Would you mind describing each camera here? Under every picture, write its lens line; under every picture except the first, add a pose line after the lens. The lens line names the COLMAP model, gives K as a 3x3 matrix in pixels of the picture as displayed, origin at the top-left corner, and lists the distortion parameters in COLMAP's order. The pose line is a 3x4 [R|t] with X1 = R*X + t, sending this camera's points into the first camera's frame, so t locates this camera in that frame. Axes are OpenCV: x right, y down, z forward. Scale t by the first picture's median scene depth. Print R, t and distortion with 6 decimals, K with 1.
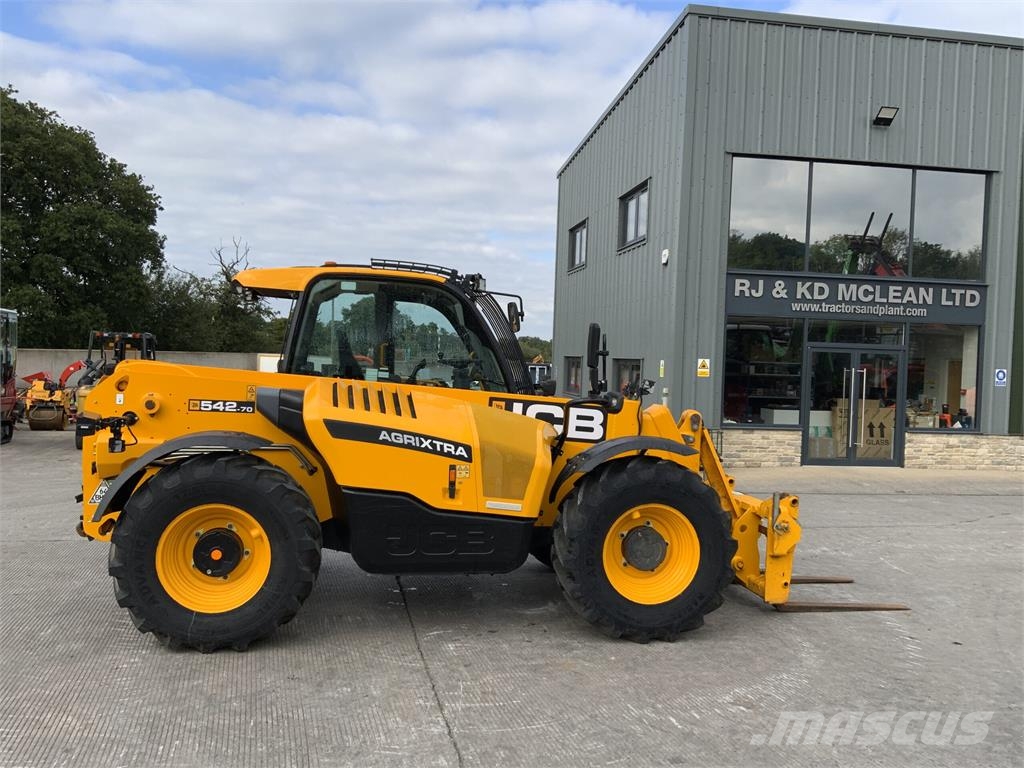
lens RADIAL K [[845.9, 0, 509.4], [0, 845.9, 383.3], [0, 0, 1]] dist [0.073381, -0.125081]
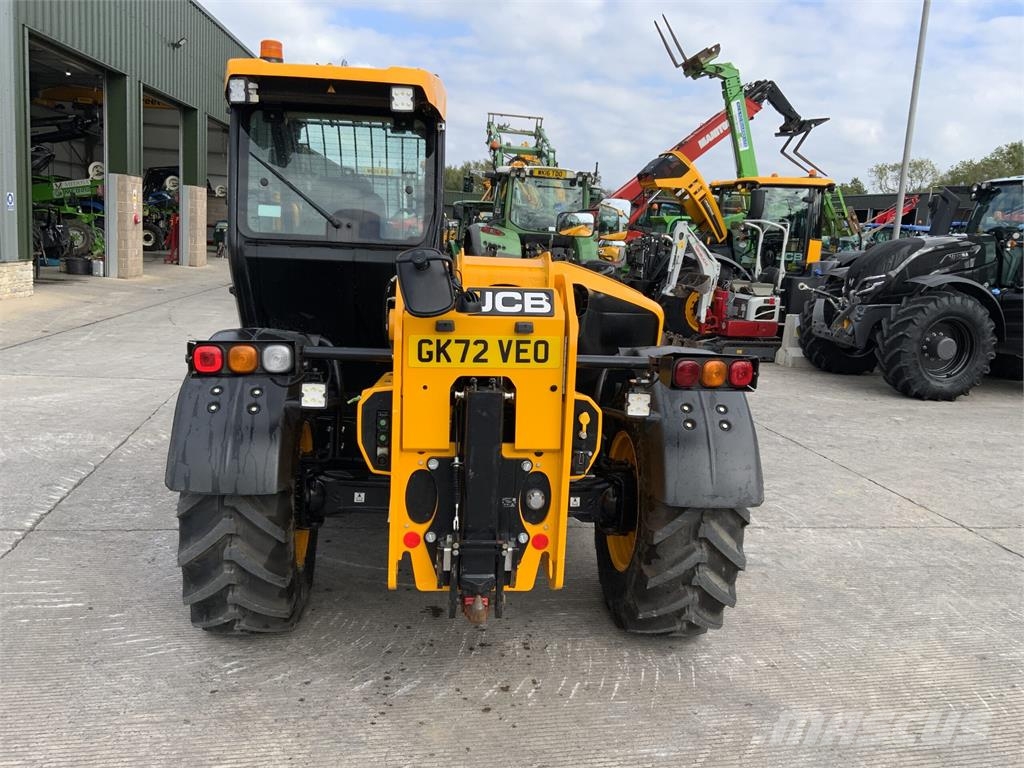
lens RADIAL K [[848.5, 0, 504.3], [0, 848.5, 385.5], [0, 0, 1]] dist [0.077130, -0.152837]
pose [[0.076137, -0.206142, 0.975556, -0.388919], [-0.029565, 0.977499, 0.208860, -0.022313], [-0.996659, -0.044744, 0.068329, 0.394431]]
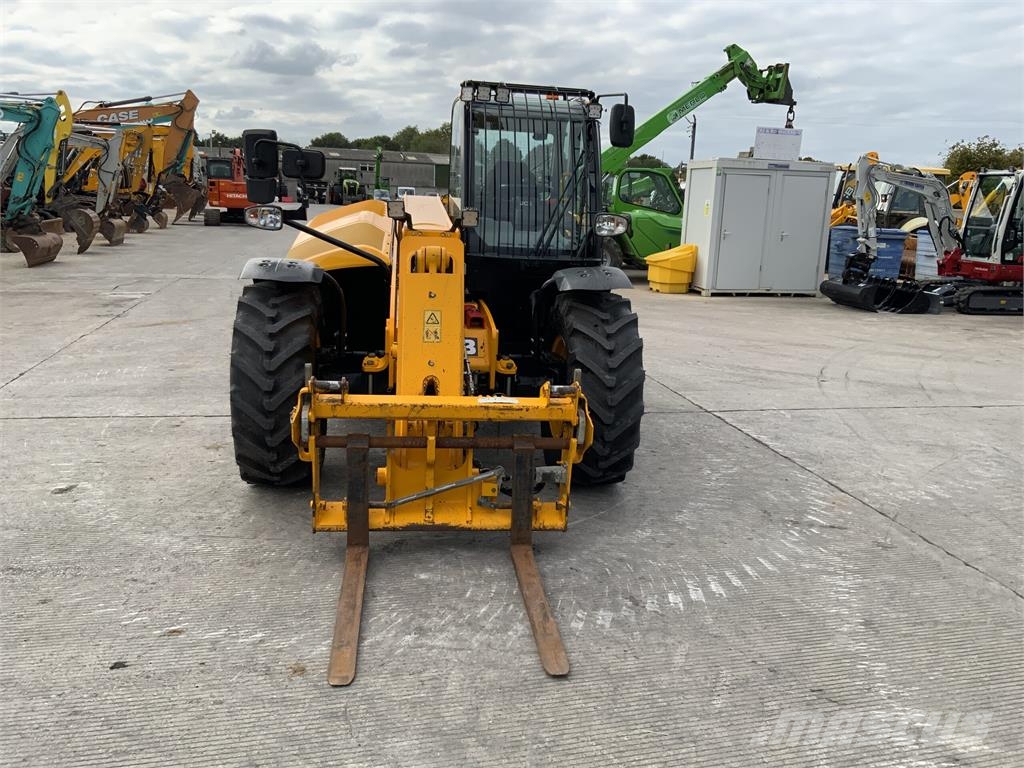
lens RADIAL K [[846.9, 0, 508.5], [0, 846.9, 382.4], [0, 0, 1]] dist [0.108106, -0.225809]
pose [[-0.038708, 0.182534, -0.982437, 0.401060], [-0.062580, 0.980801, 0.184696, 0.004332], [0.997289, 0.068630, -0.026542, 0.491544]]
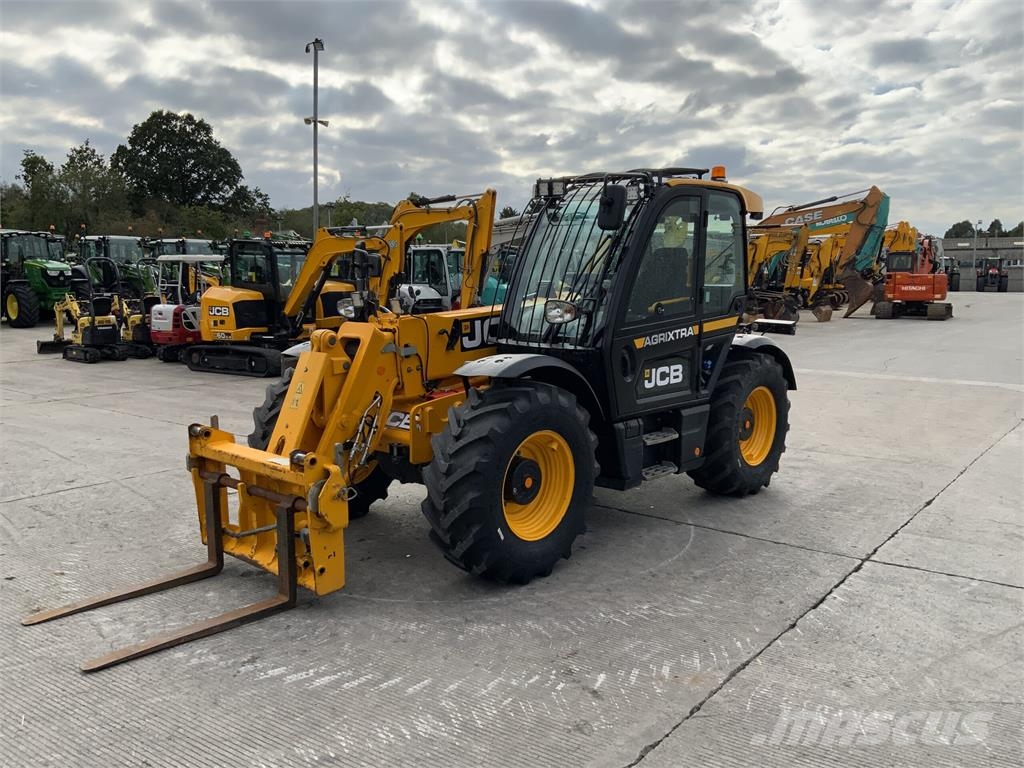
lens RADIAL K [[846.9, 0, 508.5], [0, 846.9, 382.4], [0, 0, 1]] dist [0.108106, -0.225809]
pose [[-0.788903, 0.046936, -0.612722, 0.255955], [-0.037359, 0.991571, 0.124058, -0.011037], [0.613381, 0.120761, -0.780500, 0.783754]]
